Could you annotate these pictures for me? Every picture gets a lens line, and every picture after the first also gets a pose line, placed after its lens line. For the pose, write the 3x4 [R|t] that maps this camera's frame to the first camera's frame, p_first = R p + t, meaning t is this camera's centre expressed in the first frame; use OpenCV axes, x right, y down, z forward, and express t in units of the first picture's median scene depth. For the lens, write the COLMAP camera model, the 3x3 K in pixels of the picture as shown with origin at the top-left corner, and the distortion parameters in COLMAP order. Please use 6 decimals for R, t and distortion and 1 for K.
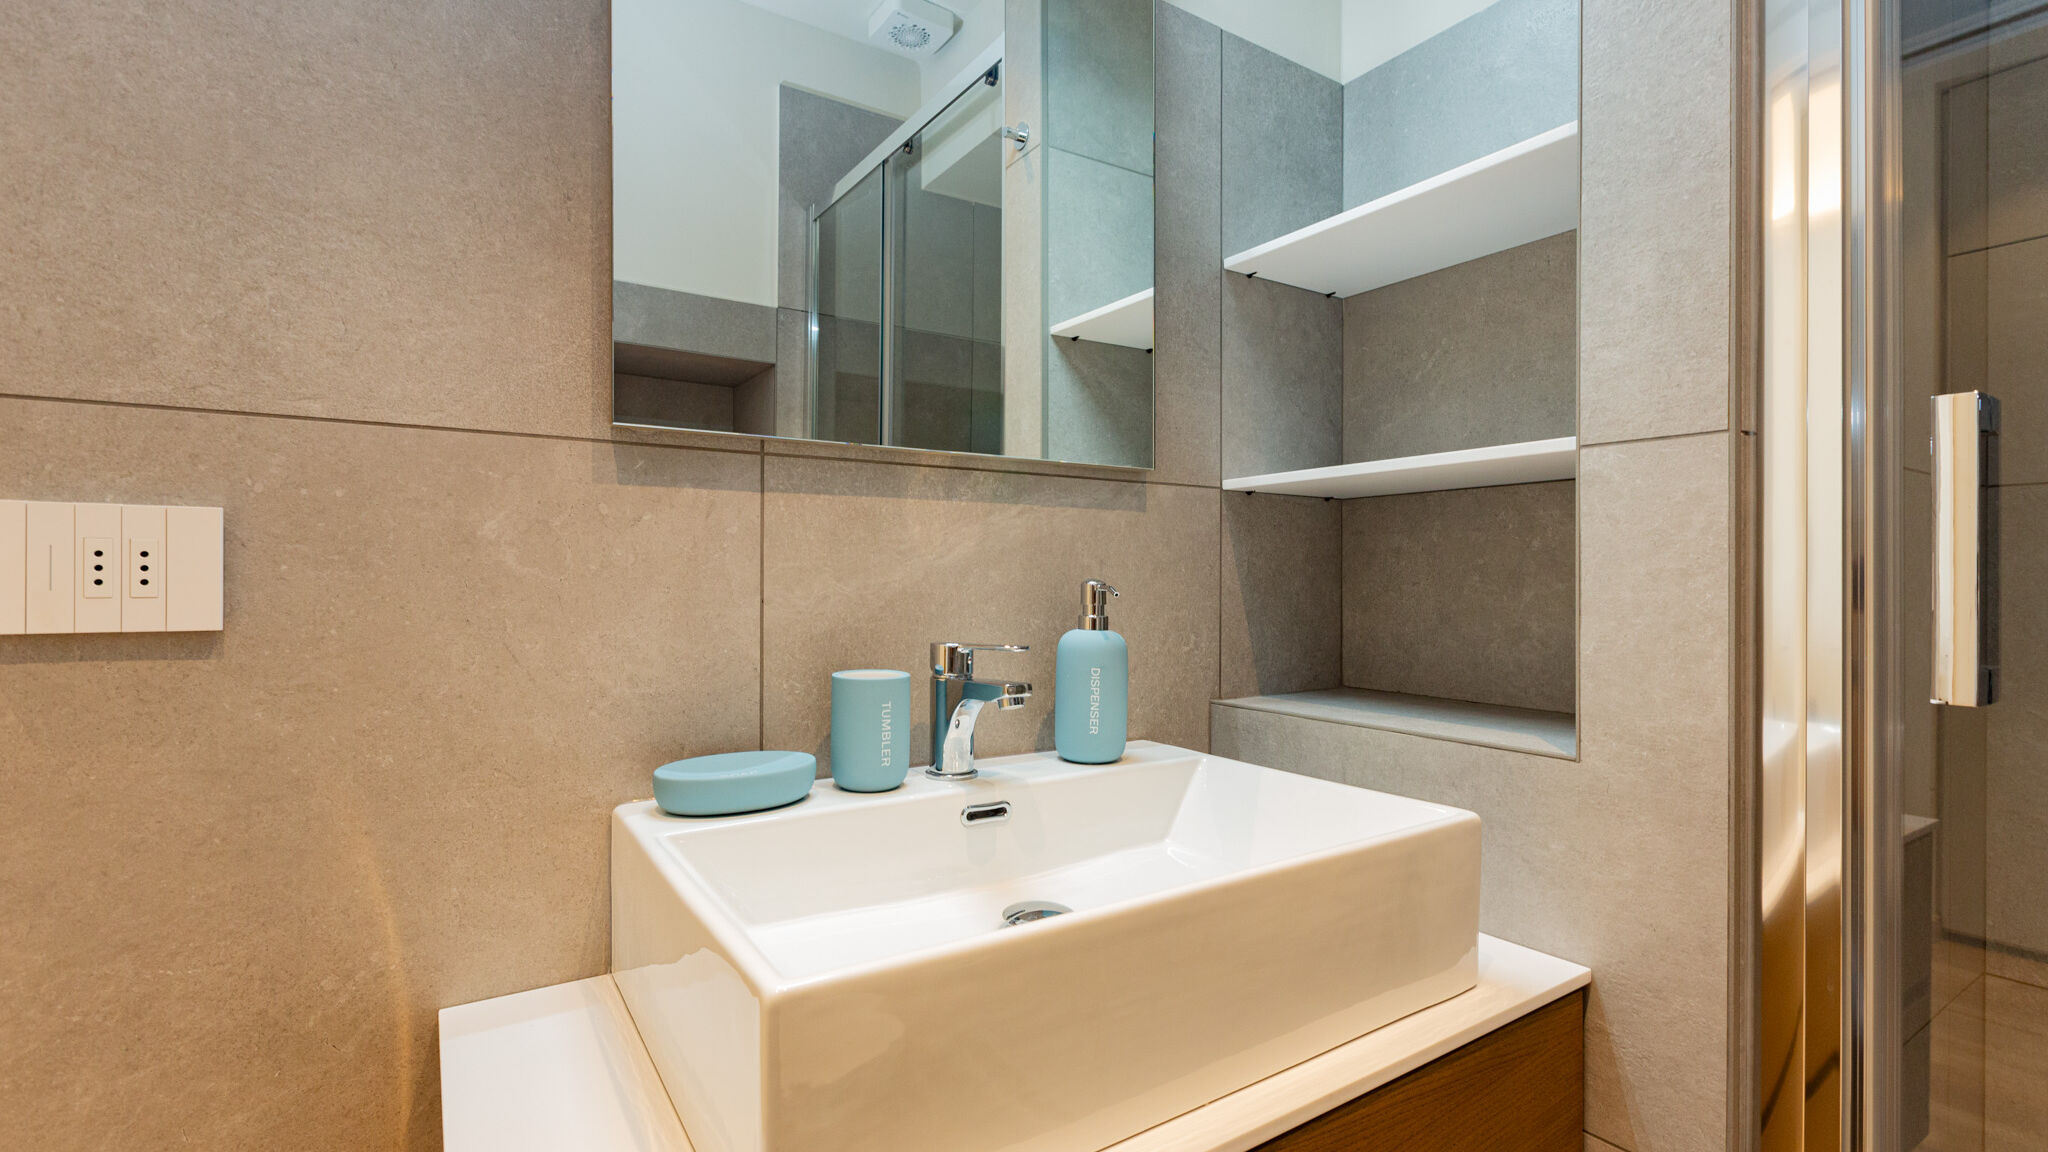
lens RADIAL K [[916.3, 0, 1020.1], [0, 916.3, 581.0], [0, 0, 1]] dist [0.003150, -0.000548]
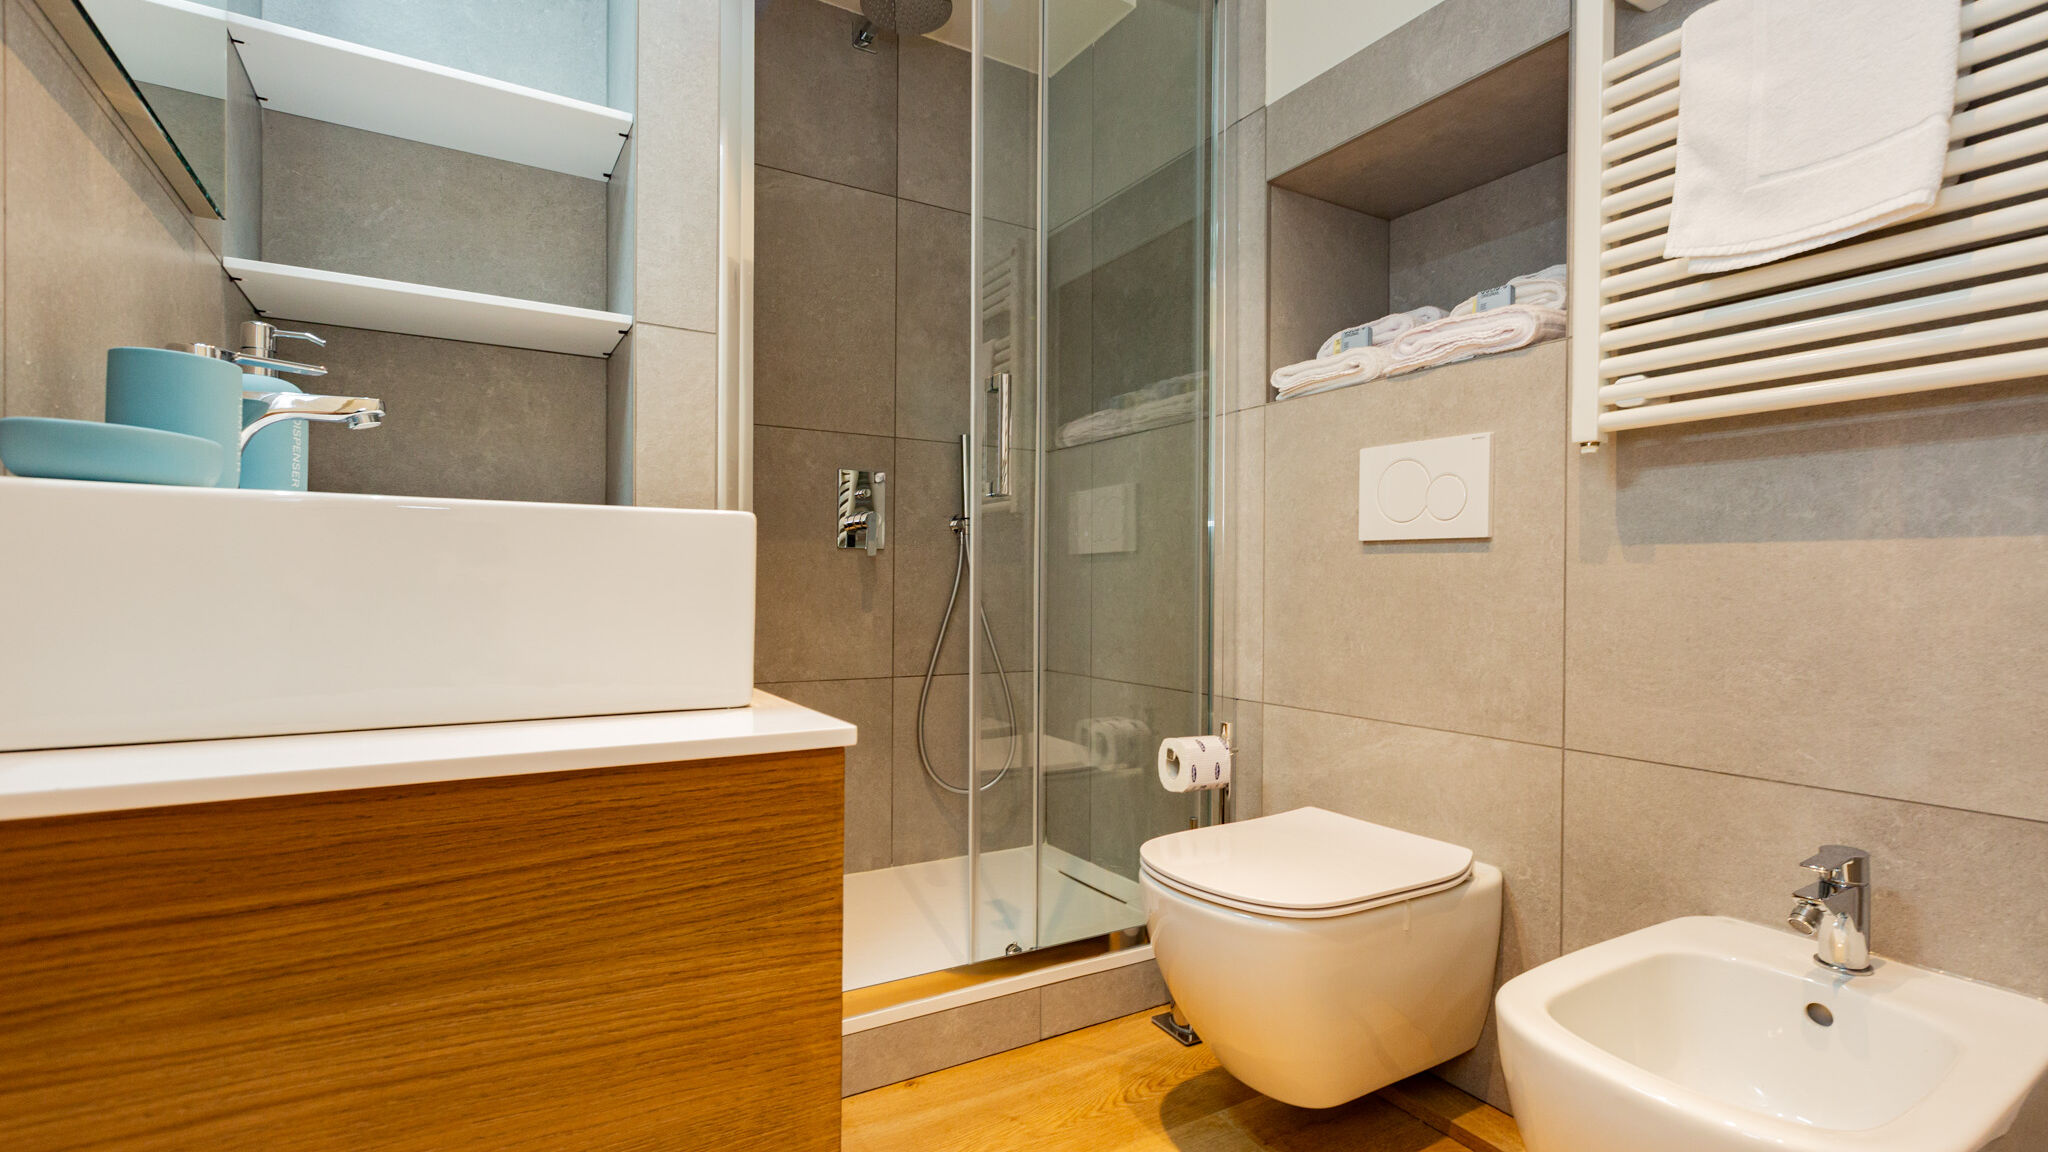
lens RADIAL K [[916.3, 0, 1038.5], [0, 916.3, 584.5], [0, 0, 1]] dist [0.003150, -0.000548]
pose [[0.028597, -0.008211, 0.999557, -0.699053], [-0.005820, 0.999948, 0.008381, 0.211615], [-0.999574, -0.006057, 0.028548, 0.181893]]
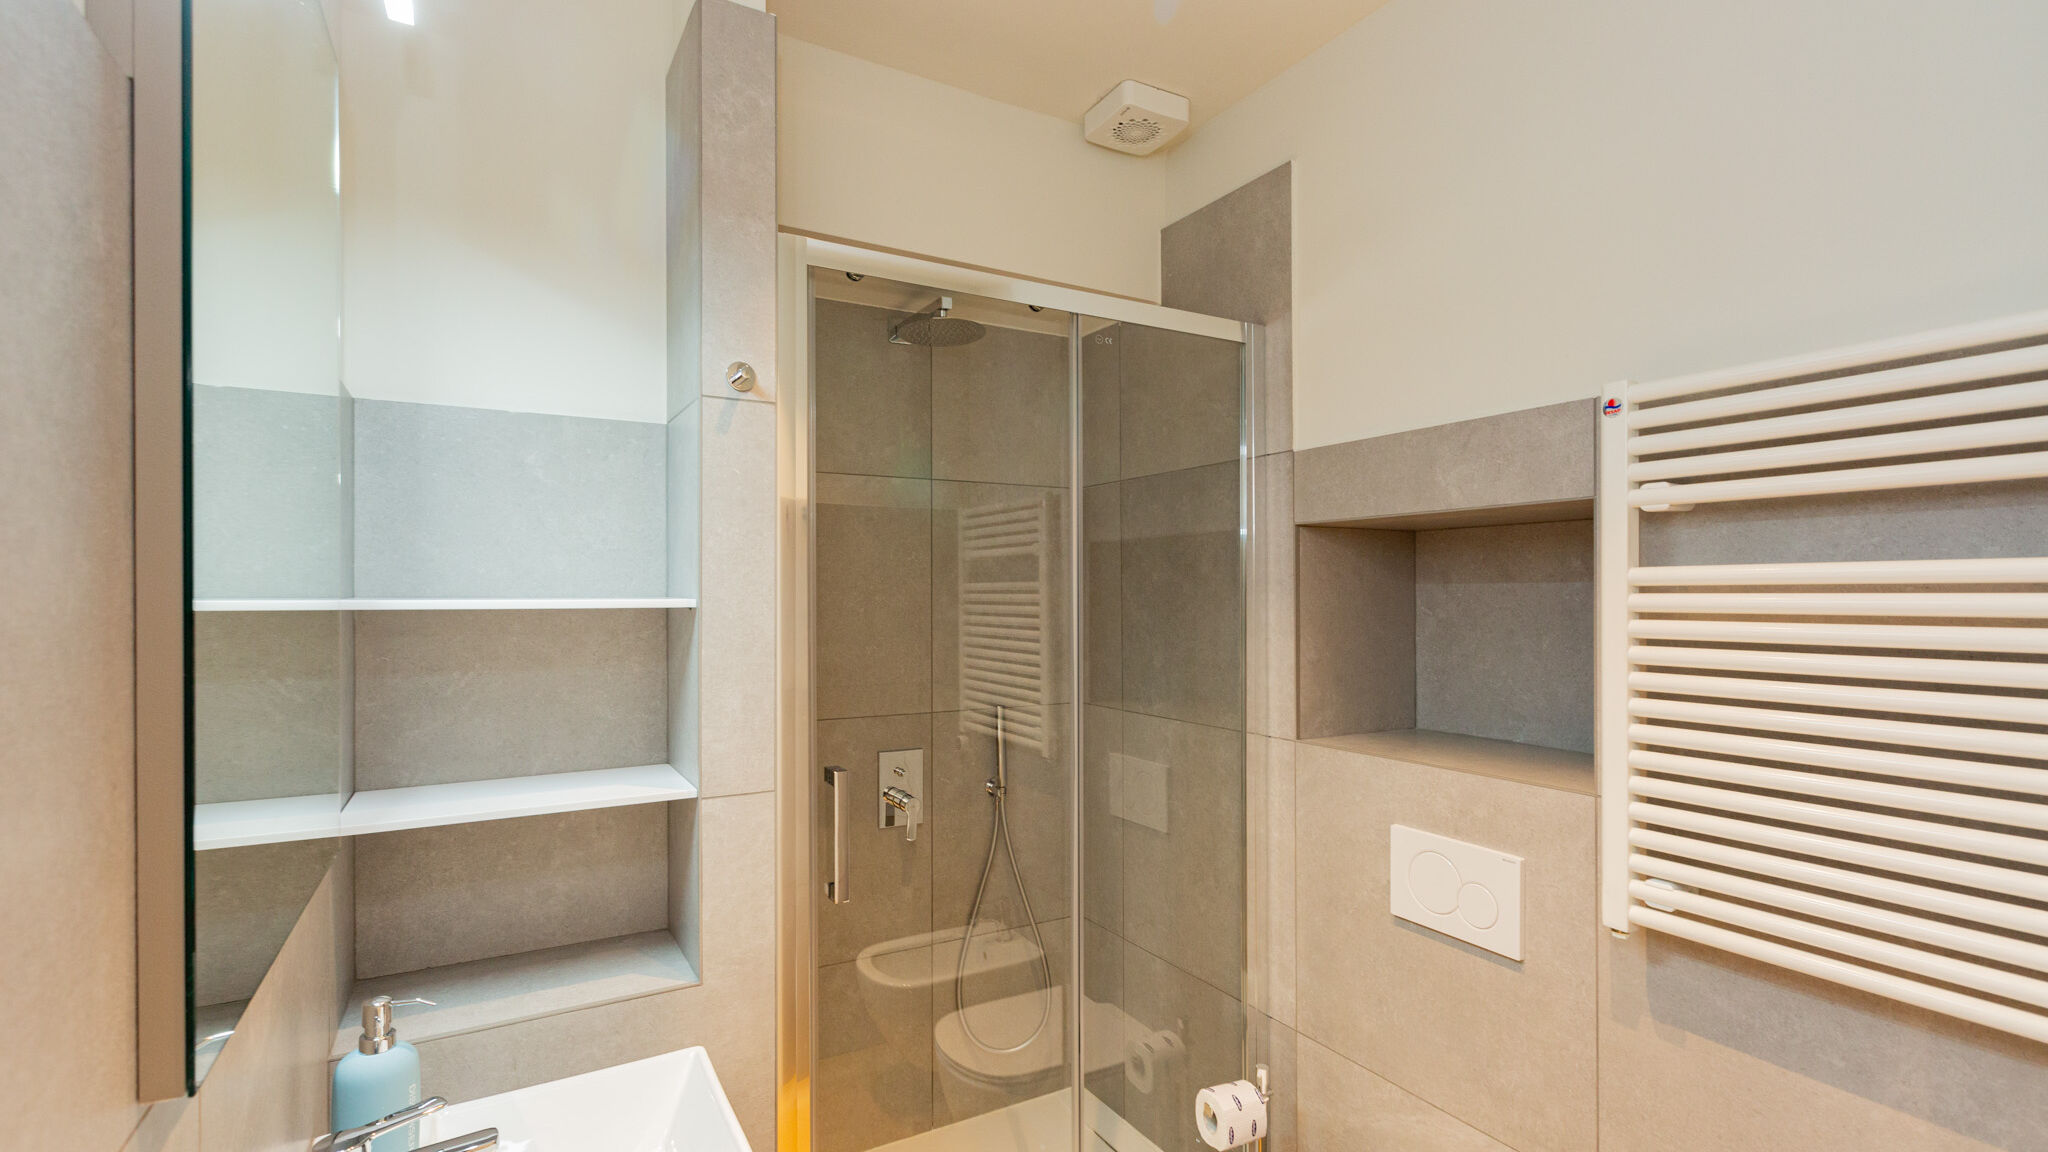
lens RADIAL K [[916.3, 0, 1030.5], [0, 916.3, 595.7], [0, 0, 1]] dist [0.003150, -0.000548]
pose [[0.055625, -0.004159, 0.998443, -0.750429], [0.003273, 0.999987, 0.003983, -0.378948], [-0.998446, 0.003046, 0.055638, 0.216610]]
